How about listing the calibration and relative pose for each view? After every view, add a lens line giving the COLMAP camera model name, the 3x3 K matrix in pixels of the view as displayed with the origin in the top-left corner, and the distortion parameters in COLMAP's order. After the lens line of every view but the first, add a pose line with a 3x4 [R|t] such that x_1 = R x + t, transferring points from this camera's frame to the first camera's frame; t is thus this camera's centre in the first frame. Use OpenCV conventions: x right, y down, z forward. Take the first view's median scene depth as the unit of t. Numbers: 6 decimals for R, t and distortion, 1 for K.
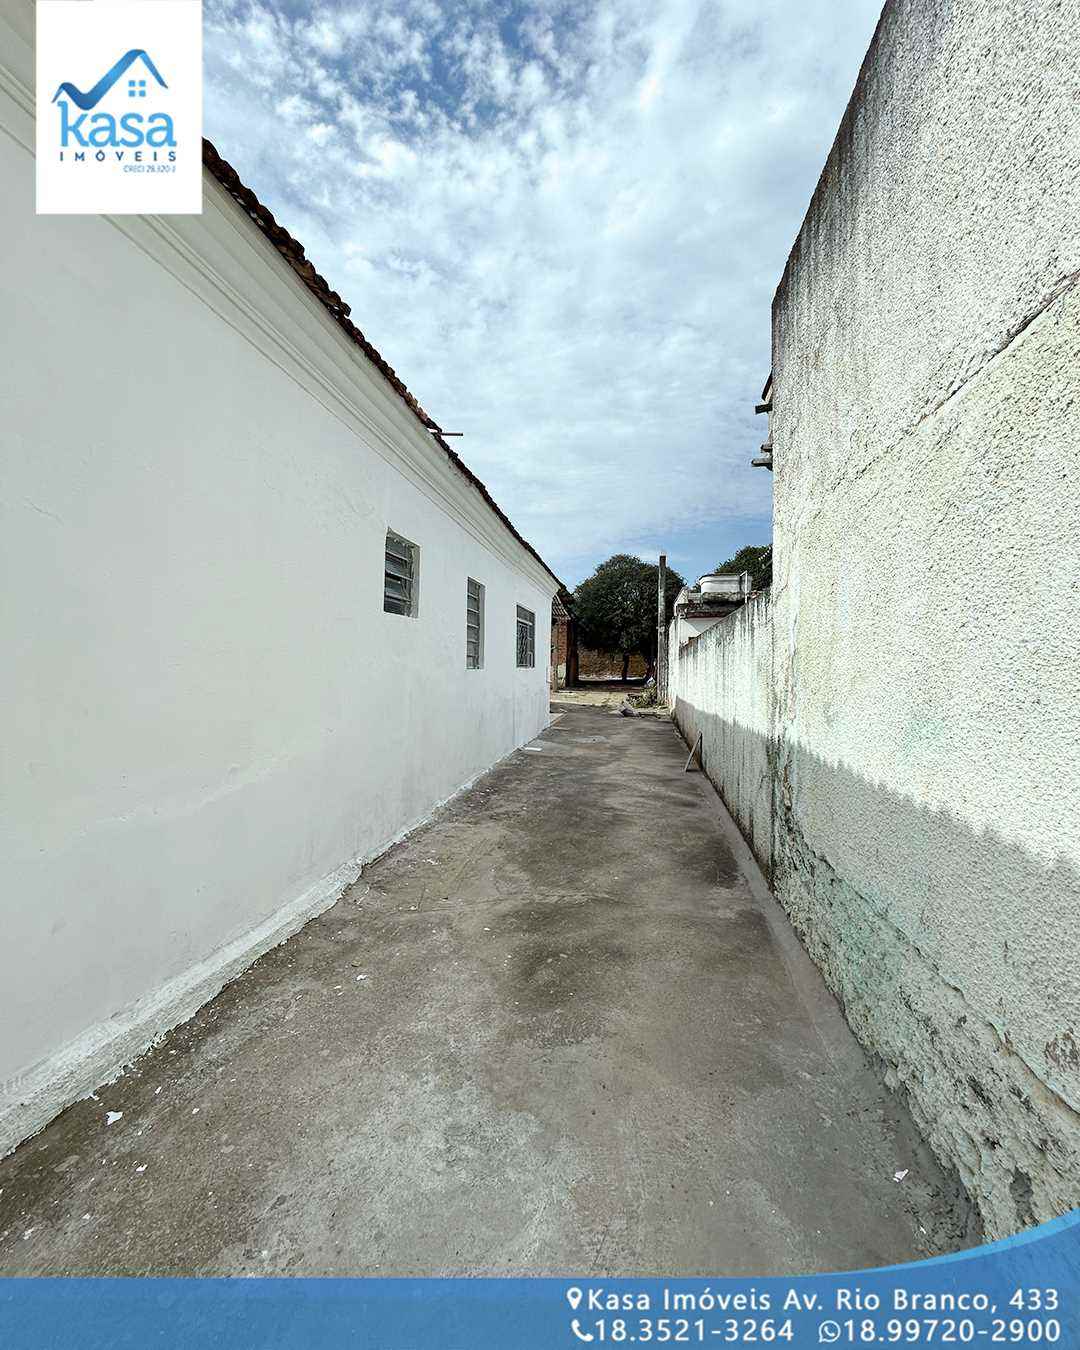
lens RADIAL K [[568.4, 0, 537.7], [0, 568.4, 683.5], [0, 0, 1]] dist [-0.014145, -0.002516]
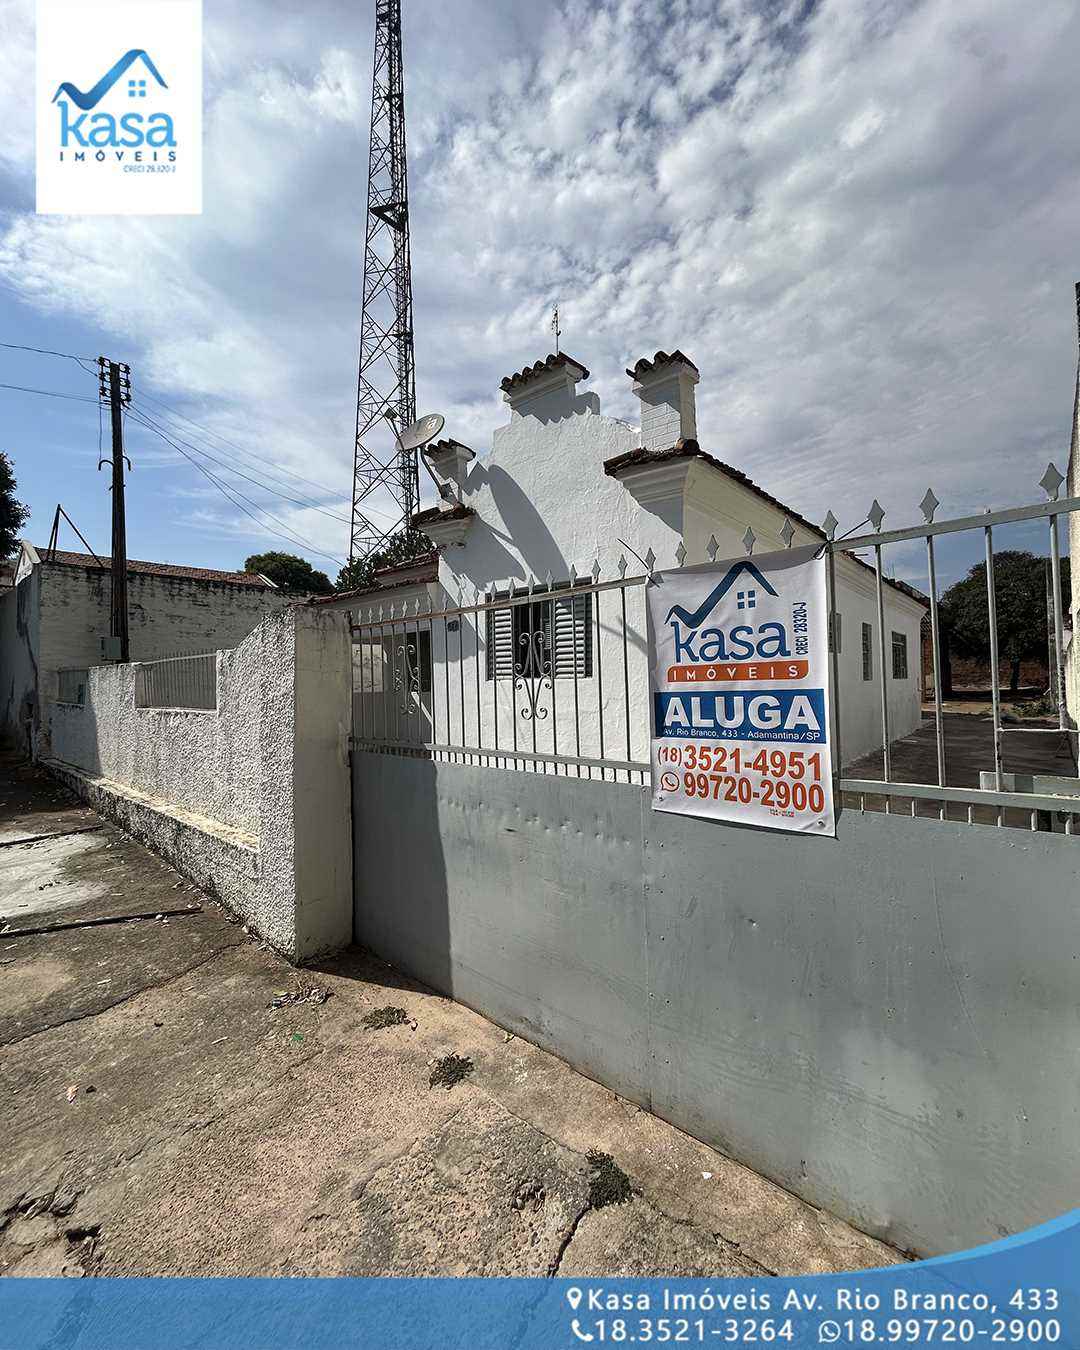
lens RADIAL K [[568.4, 0, 541.2], [0, 568.4, 677.9], [0, 0, 1]] dist [-0.014145, -0.002516]
pose [[0.847703, -0.032285, -0.529488, -0.020946], [0.011631, 0.999038, -0.042294, 0.009255], [0.530344, 0.029694, 0.847262, -0.334340]]
